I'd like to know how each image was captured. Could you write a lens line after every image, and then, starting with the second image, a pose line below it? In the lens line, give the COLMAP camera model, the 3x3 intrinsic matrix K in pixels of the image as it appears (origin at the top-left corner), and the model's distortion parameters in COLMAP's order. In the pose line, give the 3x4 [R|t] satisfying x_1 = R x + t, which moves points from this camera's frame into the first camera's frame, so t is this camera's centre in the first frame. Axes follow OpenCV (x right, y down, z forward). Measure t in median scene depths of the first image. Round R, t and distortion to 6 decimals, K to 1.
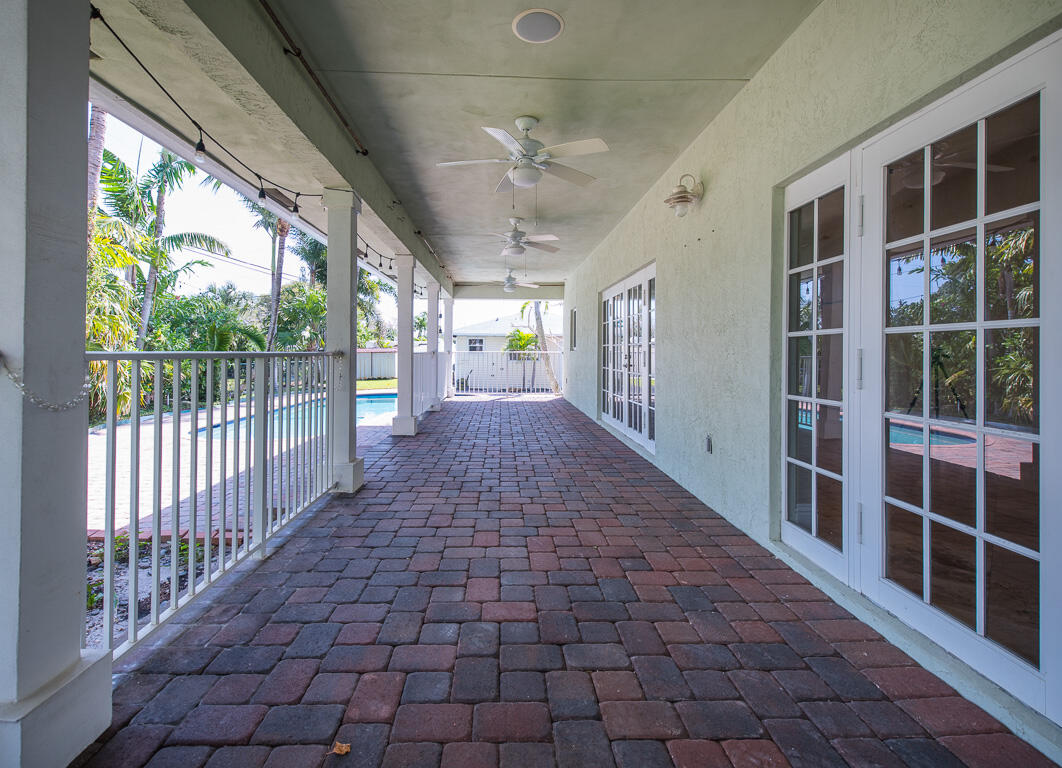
lens RADIAL K [[493.2, 0, 529.0], [0, 493.2, 351.9], [0, 0, 1]] dist [0.021932, -0.008814]
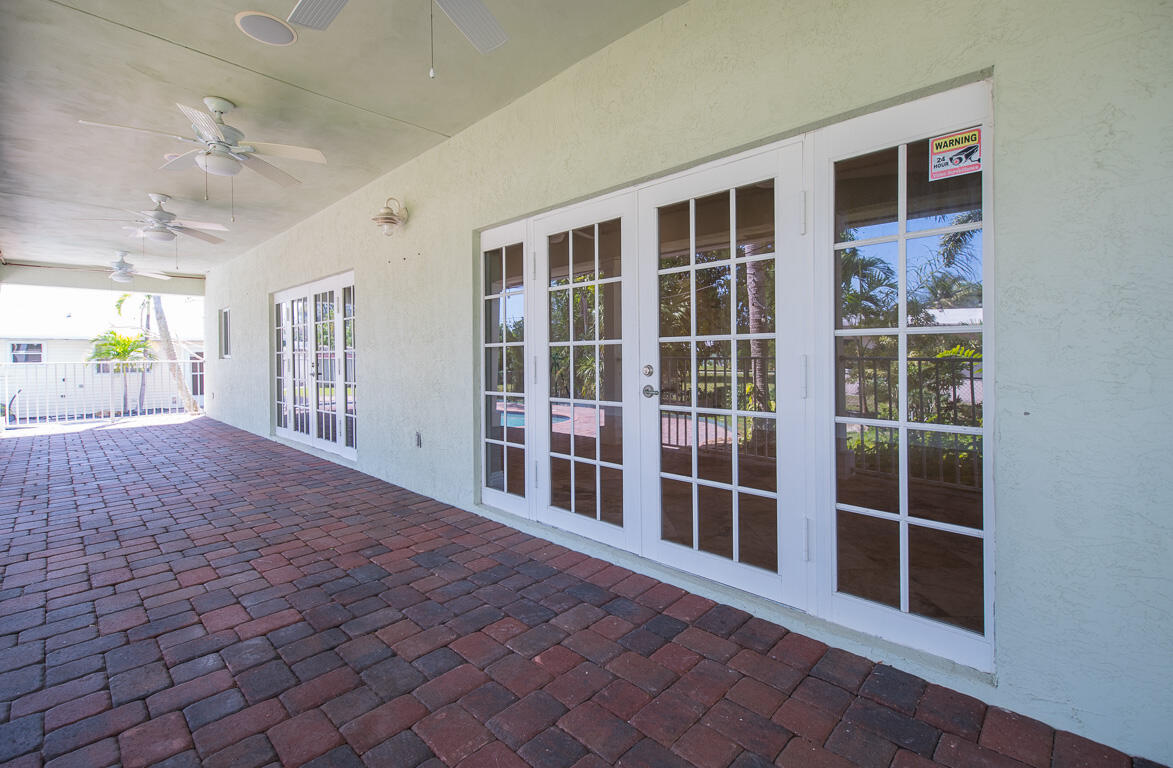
lens RADIAL K [[517.1, 0, 600.0], [0, 517.1, 371.3], [0, 0, 1]] dist [0.029375, -0.012247]
pose [[0.689166, -0.035628, 0.723727, -0.262154], [0.013129, 0.999240, 0.036689, -0.013047], [-0.724484, -0.015784, 0.689111, -0.165423]]
